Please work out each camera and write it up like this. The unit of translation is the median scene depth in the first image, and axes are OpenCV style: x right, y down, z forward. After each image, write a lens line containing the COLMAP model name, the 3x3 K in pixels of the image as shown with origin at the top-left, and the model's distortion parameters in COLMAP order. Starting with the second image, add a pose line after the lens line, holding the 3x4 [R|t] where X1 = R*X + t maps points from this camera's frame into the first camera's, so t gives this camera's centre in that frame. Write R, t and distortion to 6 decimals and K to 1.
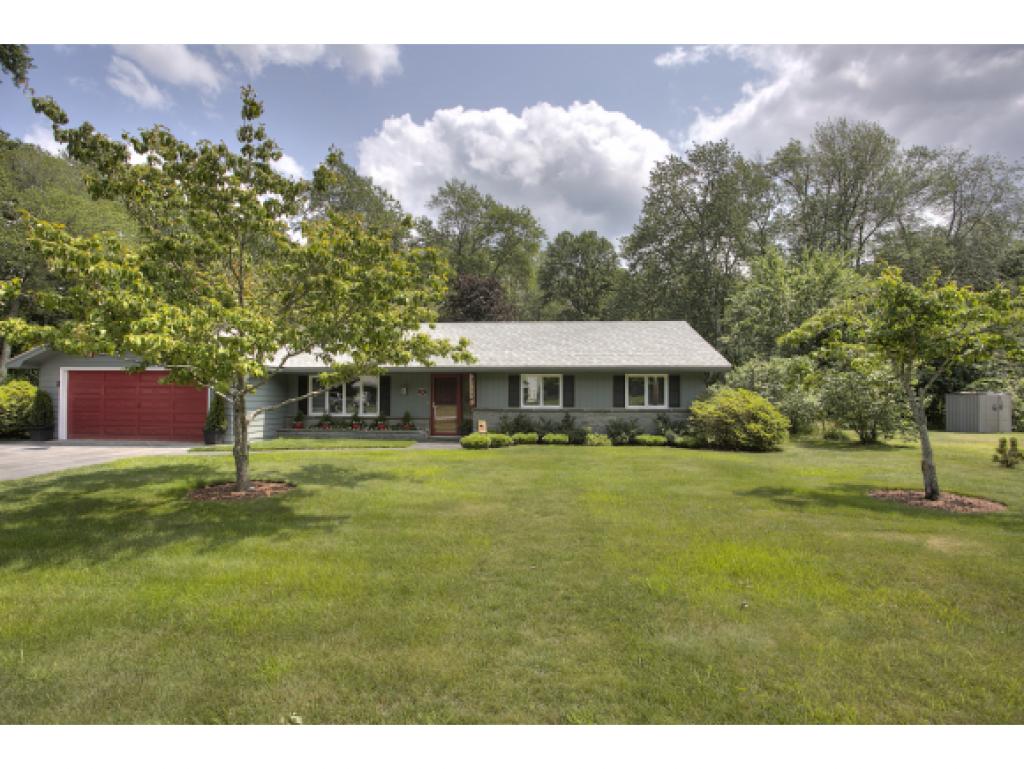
lens RADIAL K [[510.5, 0, 513.9], [0, 510.5, 374.7], [0, 0, 1]] dist [-0.062114, 0.020493]
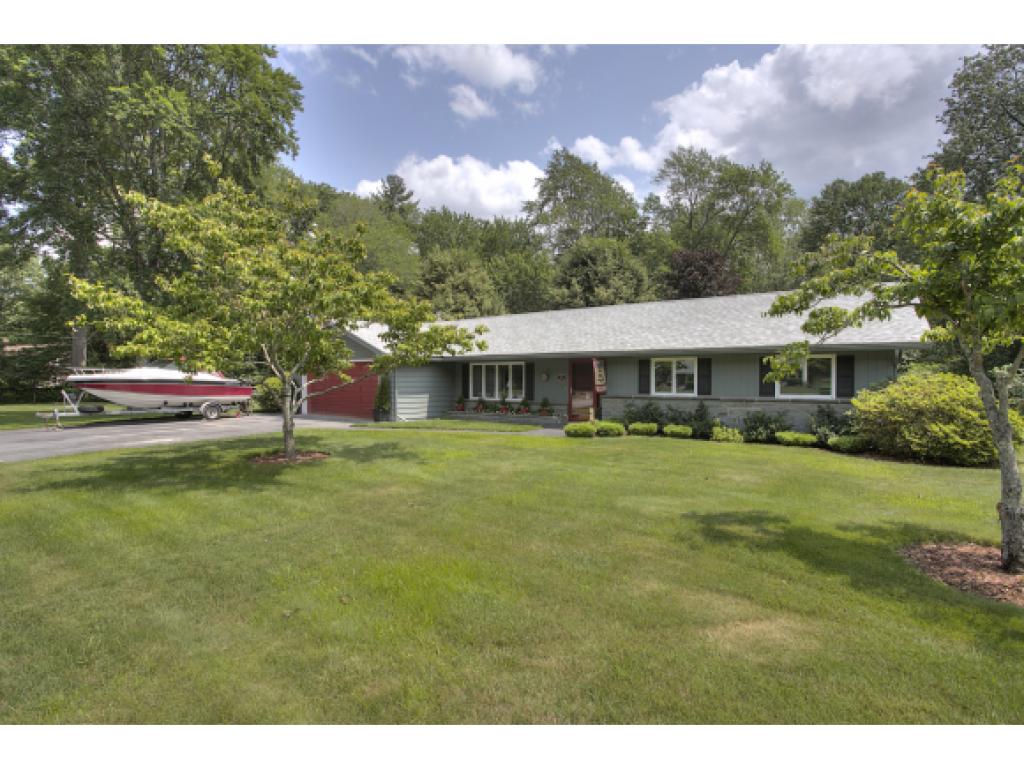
lens RADIAL K [[510.5, 0, 501.0], [0, 510.5, 381.5], [0, 0, 1]] dist [-0.062114, 0.020493]
pose [[0.844428, 0.001527, -0.535668, 0.276874], [0.022163, 0.999040, 0.037787, 0.000211], [0.535211, -0.043780, 0.843583, 0.092699]]
